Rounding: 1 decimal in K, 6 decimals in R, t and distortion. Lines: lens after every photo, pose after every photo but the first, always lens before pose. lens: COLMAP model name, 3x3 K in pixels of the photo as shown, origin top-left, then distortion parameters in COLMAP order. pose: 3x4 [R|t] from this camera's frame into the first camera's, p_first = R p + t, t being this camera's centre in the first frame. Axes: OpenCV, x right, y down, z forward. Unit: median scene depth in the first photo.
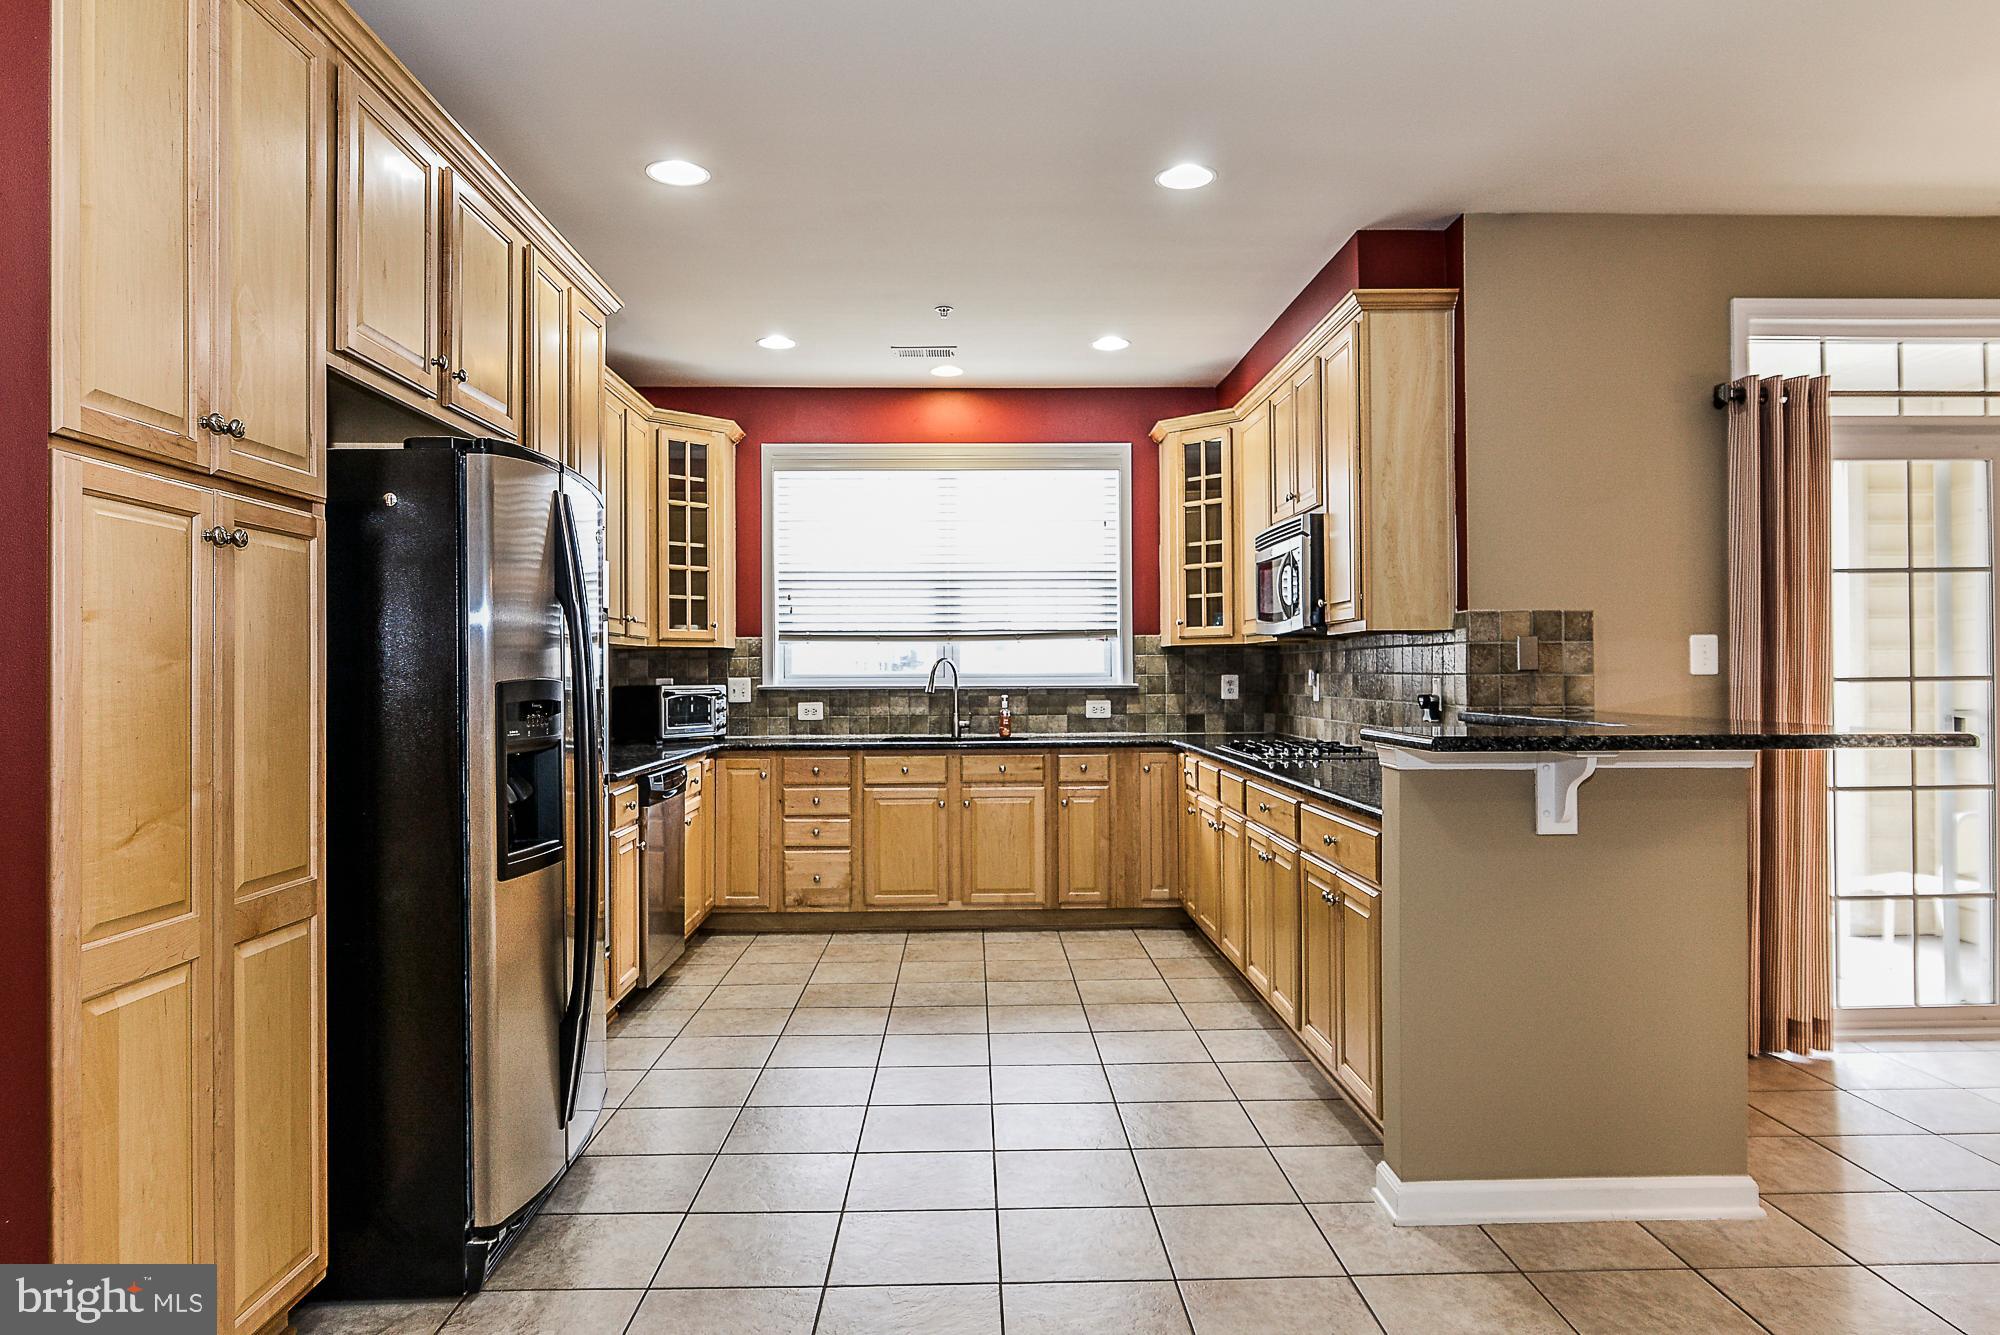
lens RADIAL K [[1272.5, 0, 991.7], [0, 1272.5, 668.3], [0, 0, 1]] dist [-0.003898, 0.000341]
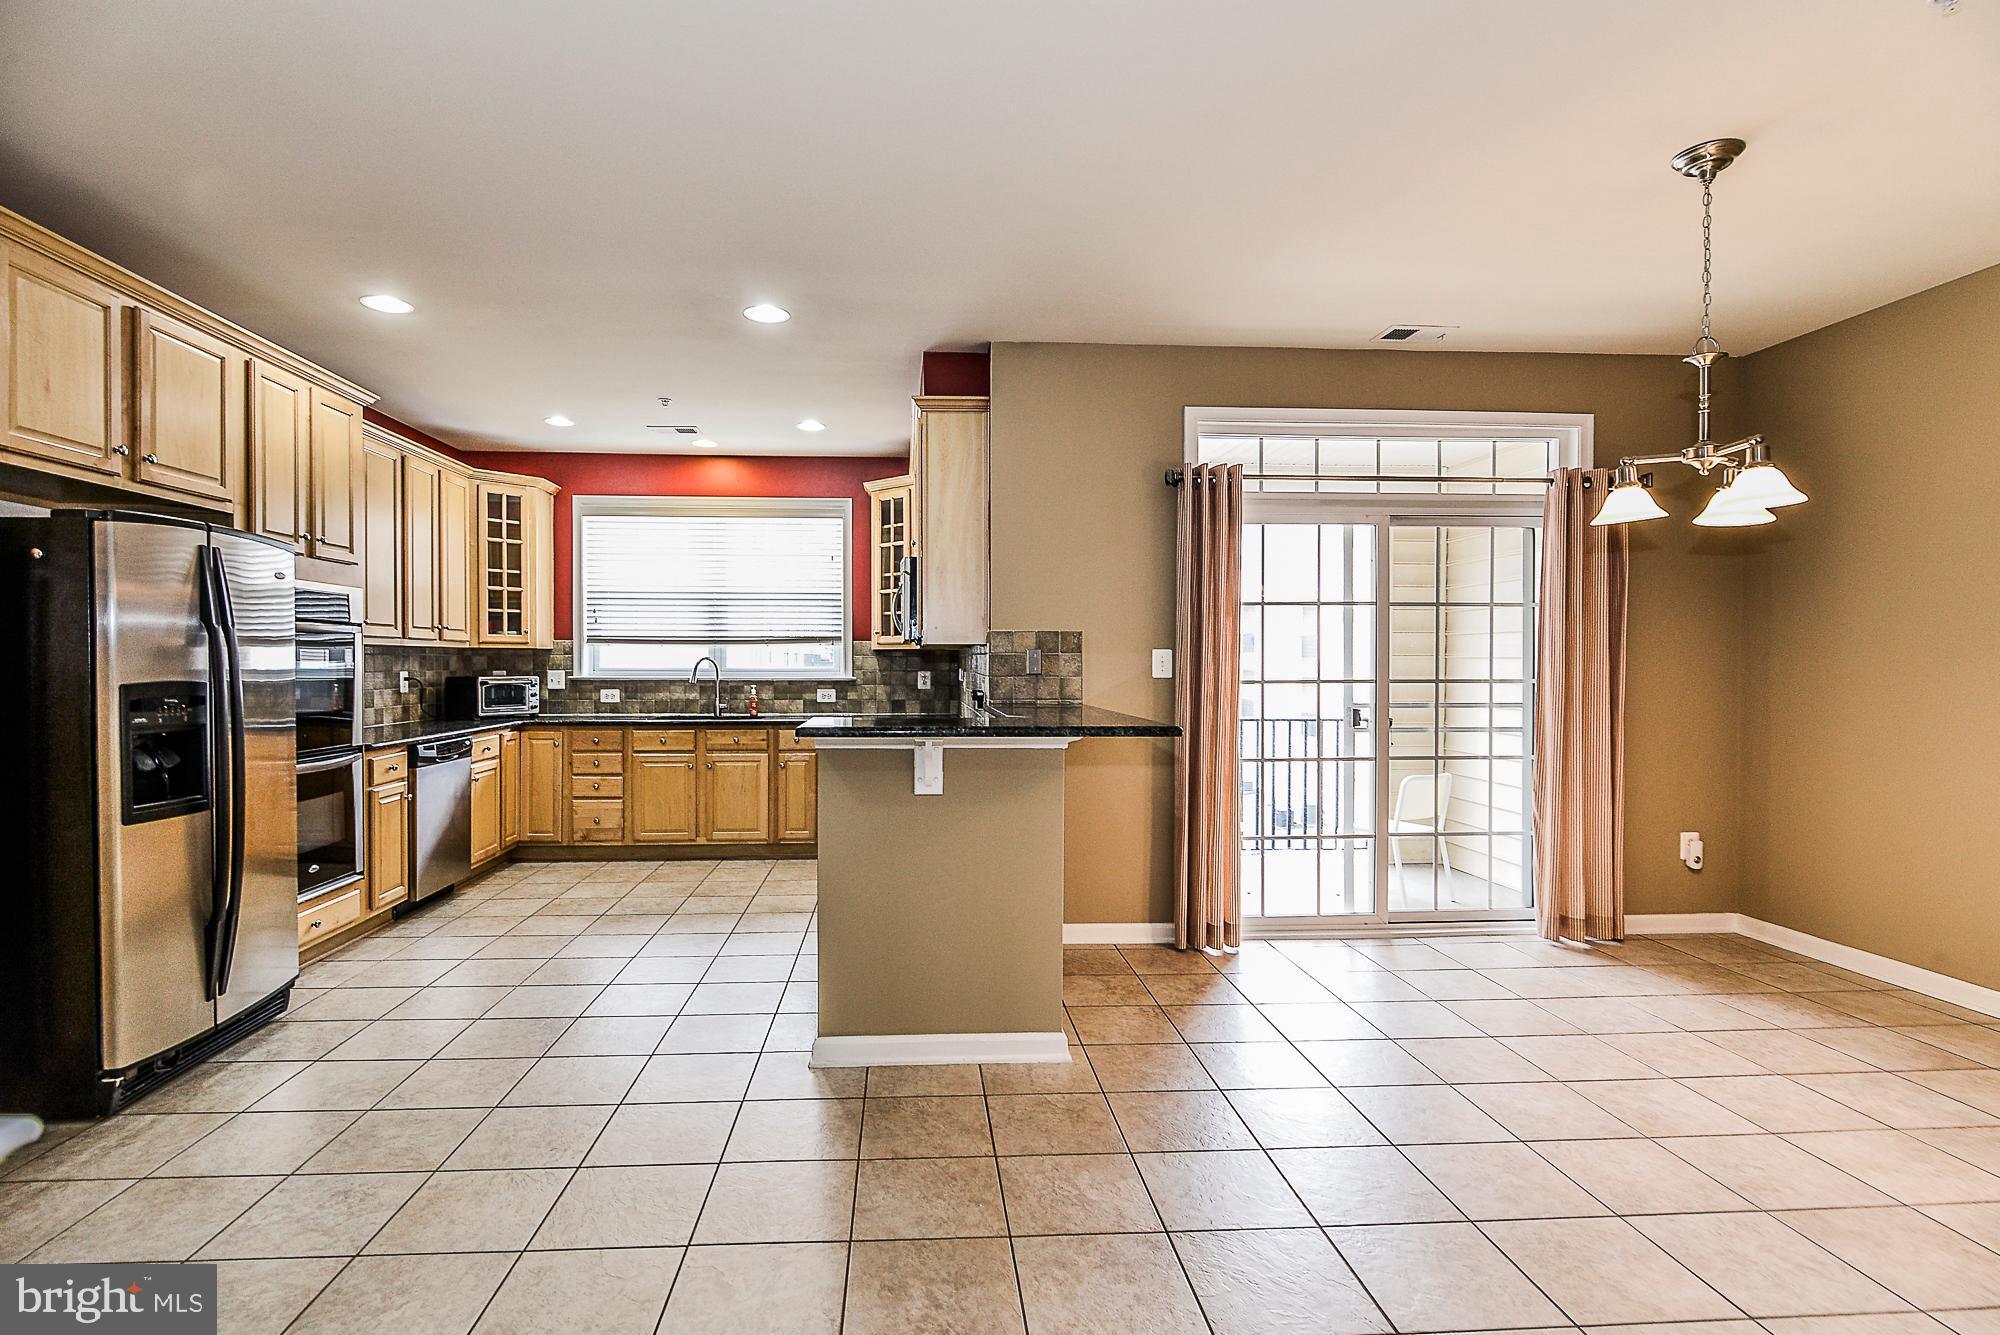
lens RADIAL K [[977.9, 0, 955.3], [0, 977.9, 674.8], [0, 0, 1]] dist [-0.004080, 0.002072]
pose [[0.999515, 0.007420, 0.030256, 0.287053], [-0.007967, 0.999806, 0.018012, -0.015126], [-0.030117, -0.018244, 0.999380, -0.060077]]
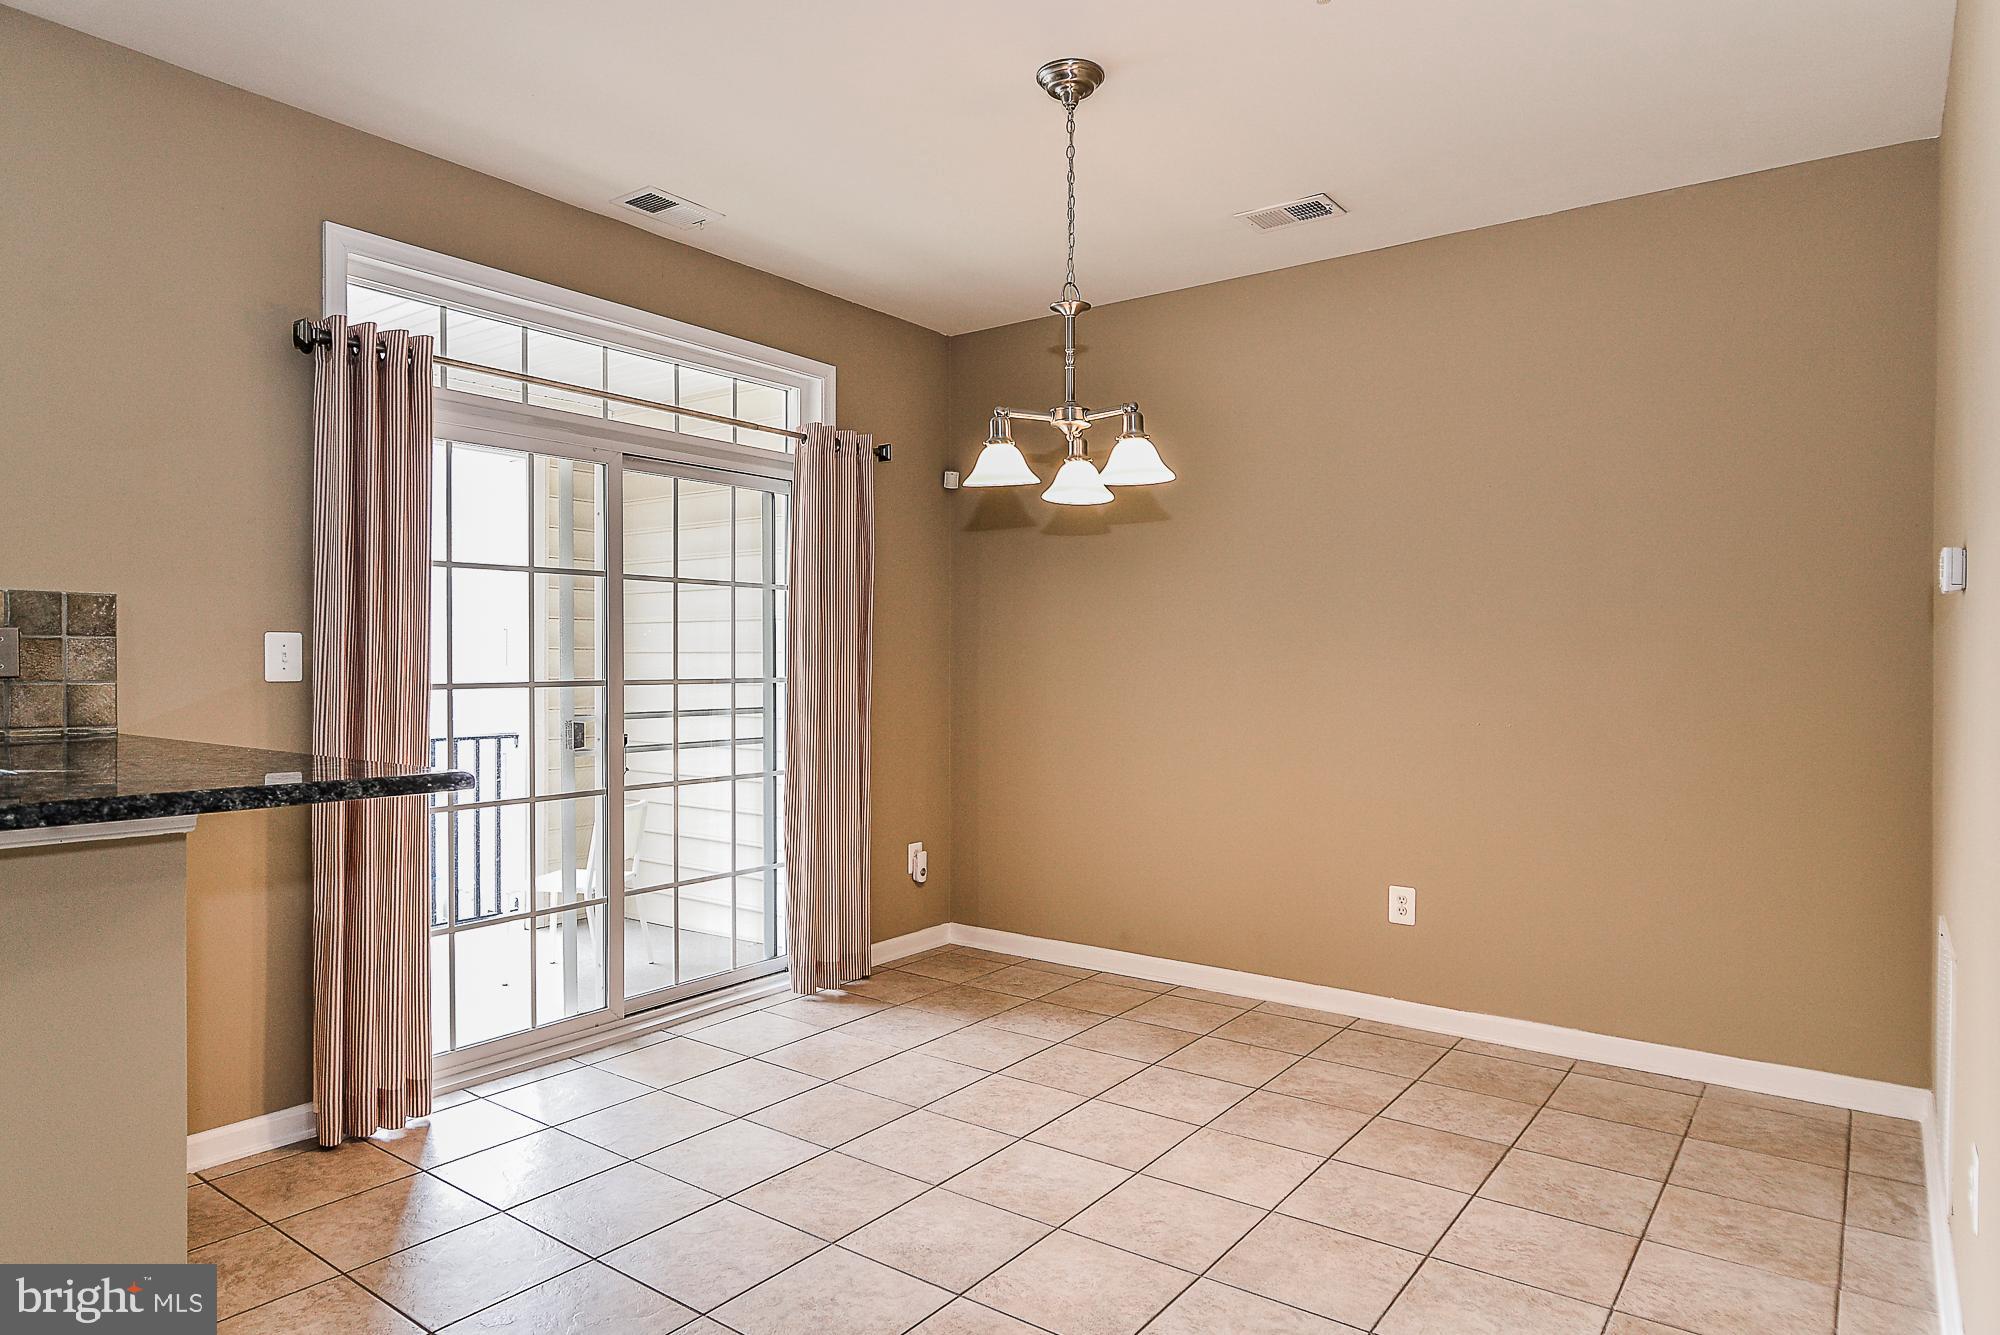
lens RADIAL K [[1190.5, 0, 1003.8], [0, 1190.5, 669.4], [0, 0, 1]] dist [-0.006612, 0.001034]
pose [[0.614480, 0.002540, 0.788929, 0.237025], [-0.010156, 0.999937, 0.004691, -0.010577], [-0.788867, -0.010895, 0.614467, 0.174315]]
